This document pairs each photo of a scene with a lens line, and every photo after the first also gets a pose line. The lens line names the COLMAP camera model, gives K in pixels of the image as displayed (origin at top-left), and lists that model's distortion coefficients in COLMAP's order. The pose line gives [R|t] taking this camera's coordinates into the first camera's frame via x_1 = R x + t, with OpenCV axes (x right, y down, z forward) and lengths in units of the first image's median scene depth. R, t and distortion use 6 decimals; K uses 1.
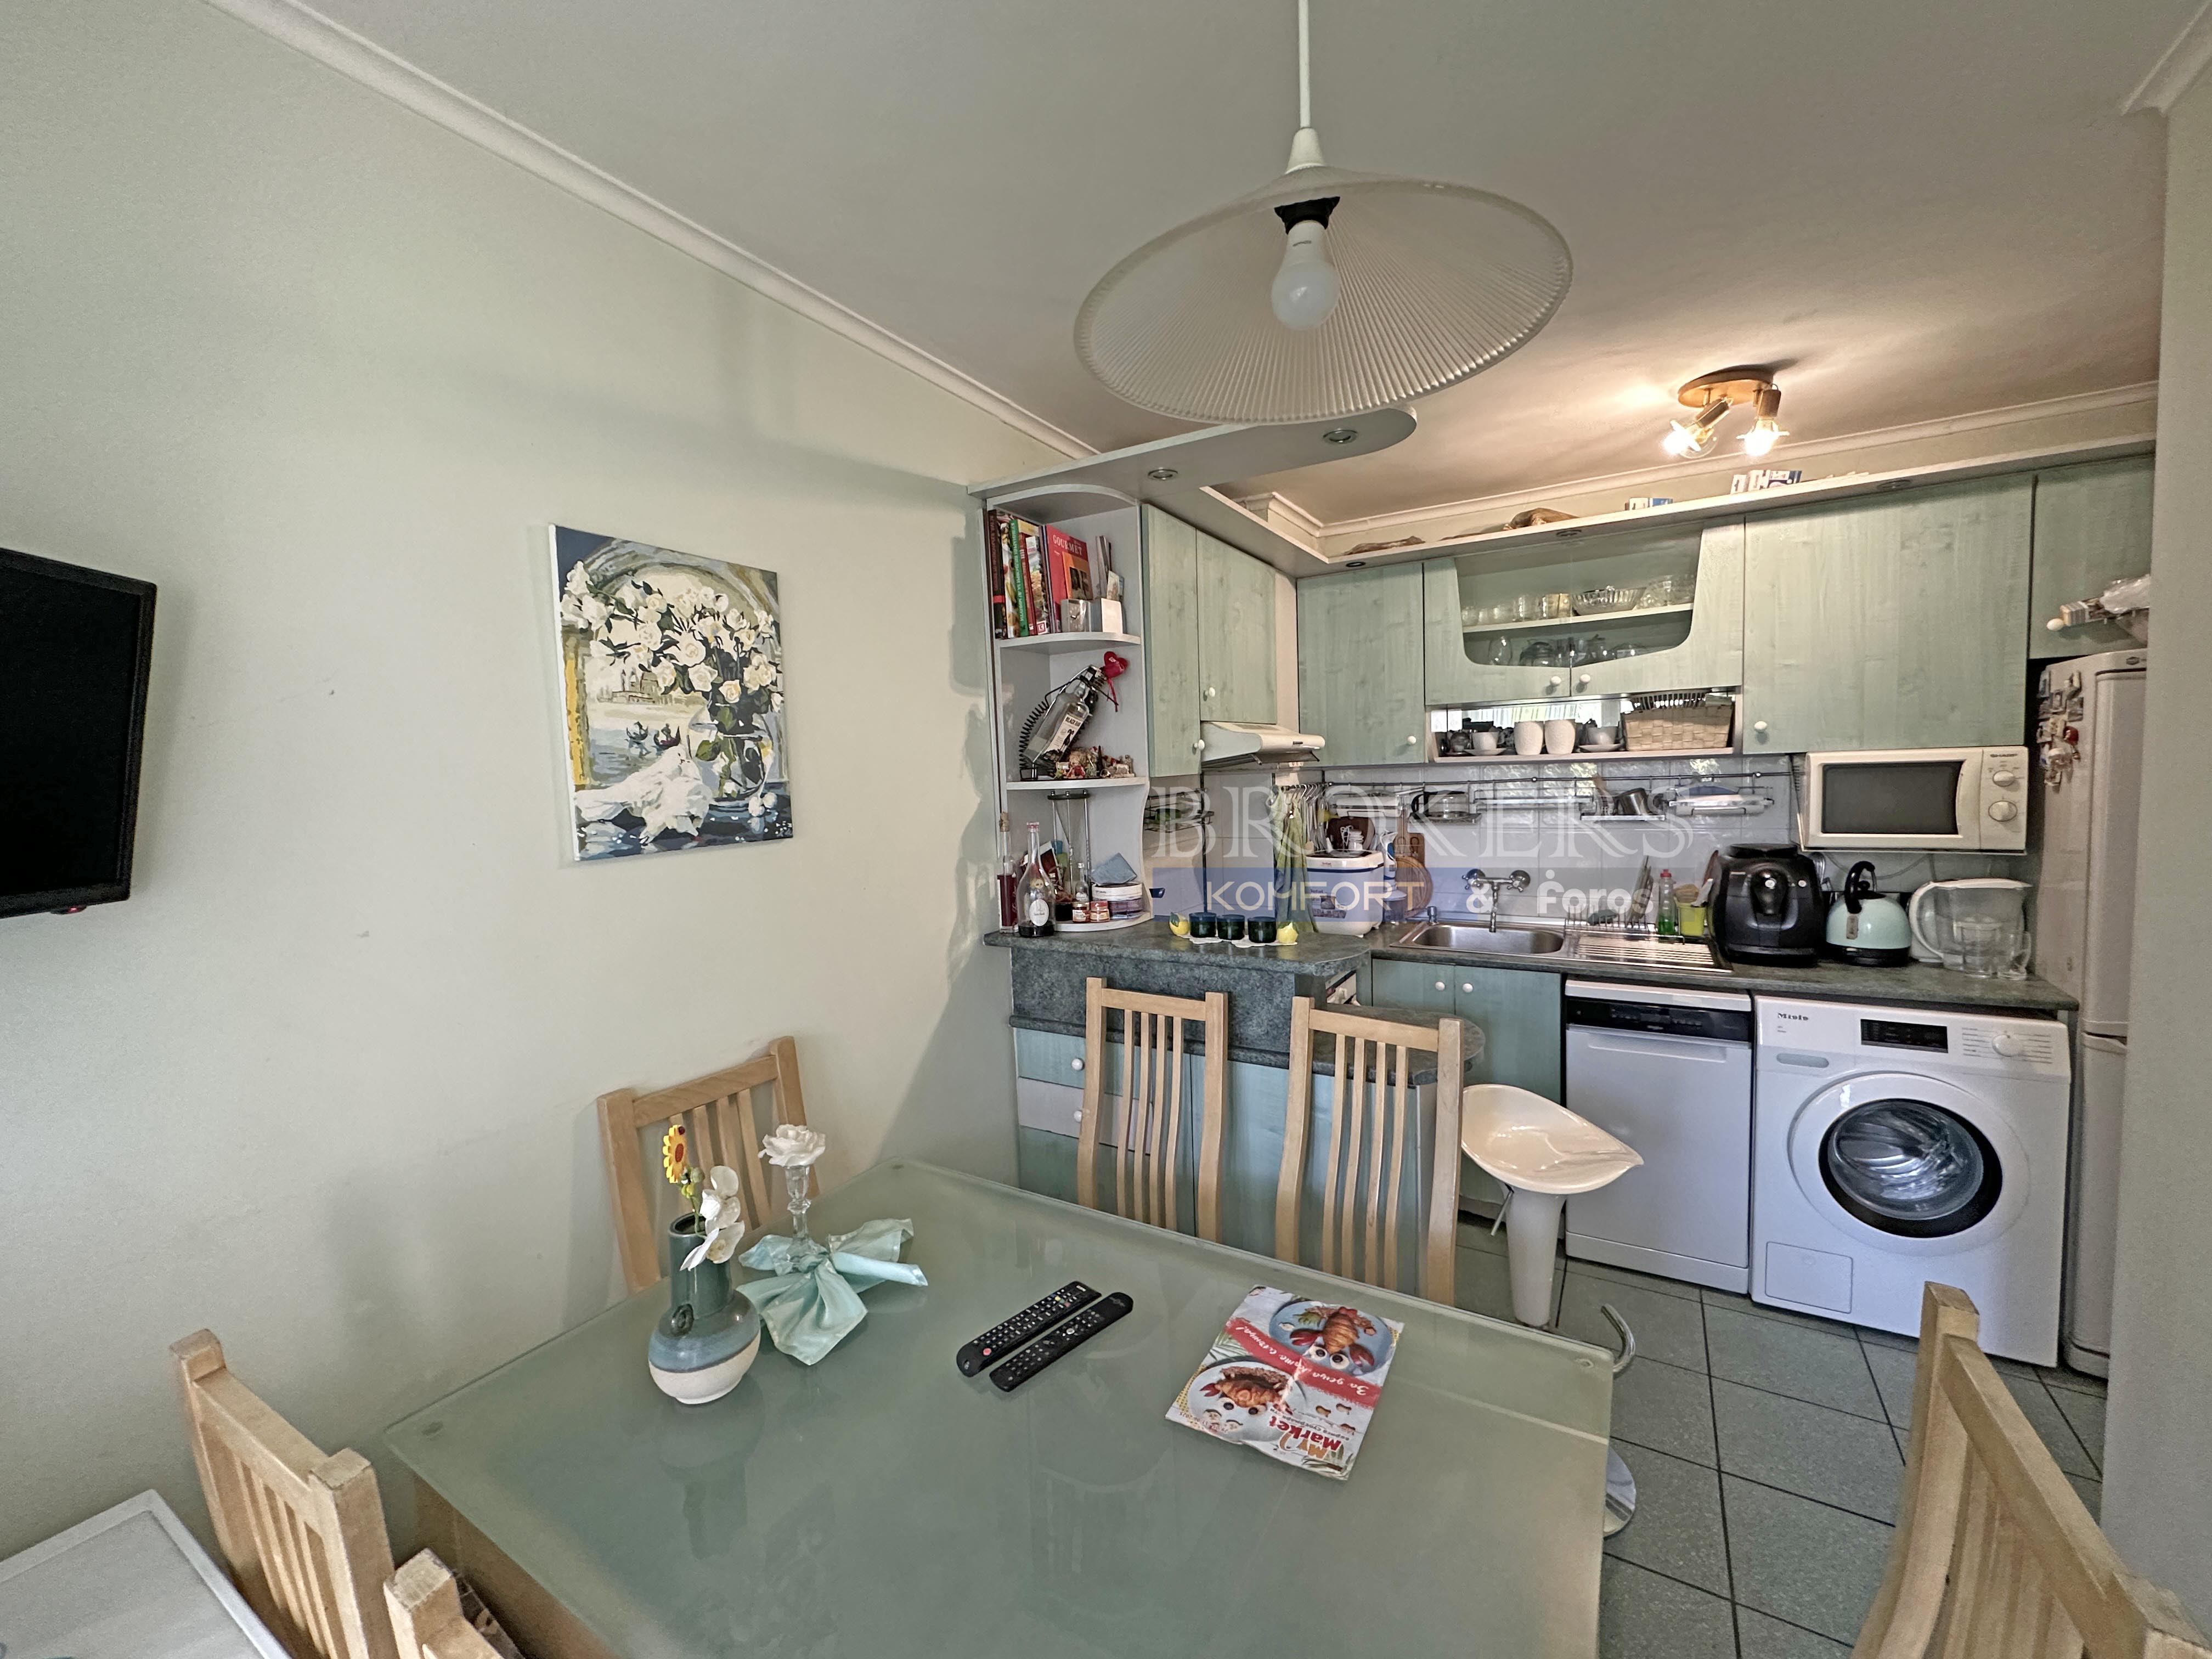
lens RADIAL K [[880.0, 0, 1102.2], [0, 880.0, 829.5], [0, 0, 1]] dist [-0.002648, 0.000521]
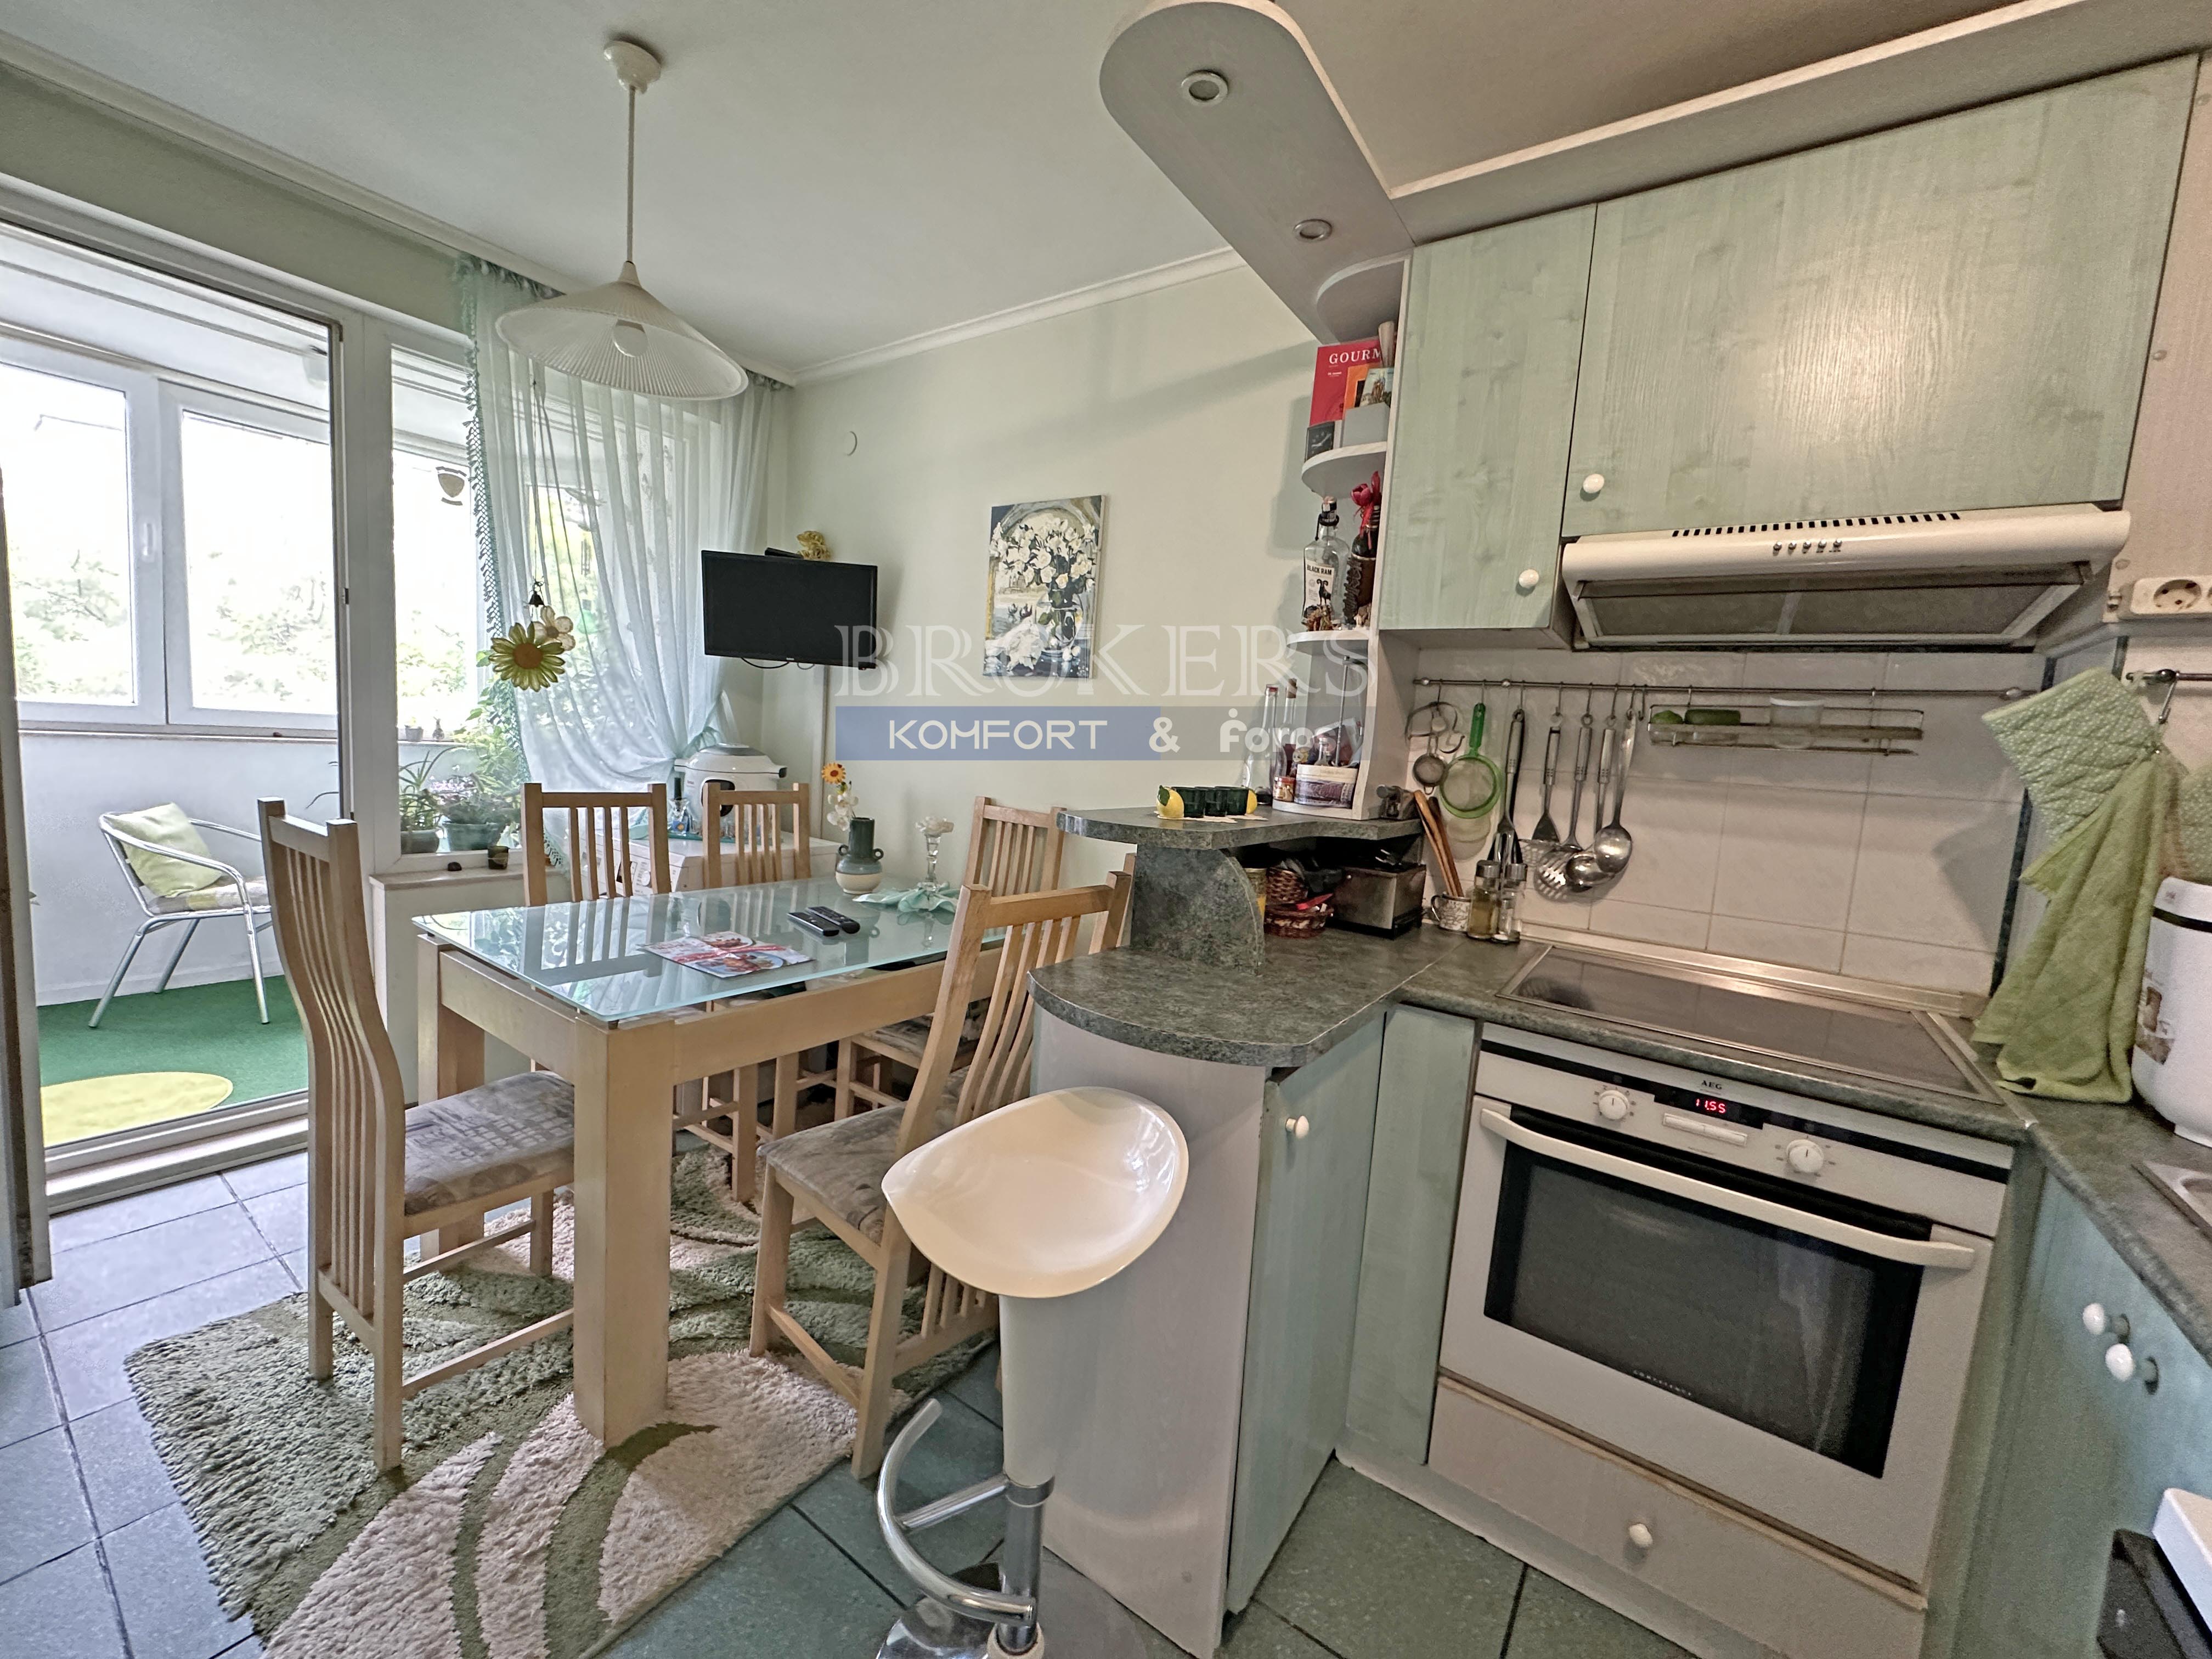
lens RADIAL K [[880.0, 0, 1102.2], [0, 880.0, 829.5], [0, 0, 1]] dist [-0.002648, 0.000521]
pose [[-0.072912, 0.136512, -0.987952, 1.258465], [-0.138761, 0.979565, 0.145594, 0.044351], [0.987638, 0.147705, -0.052479, 1.263211]]
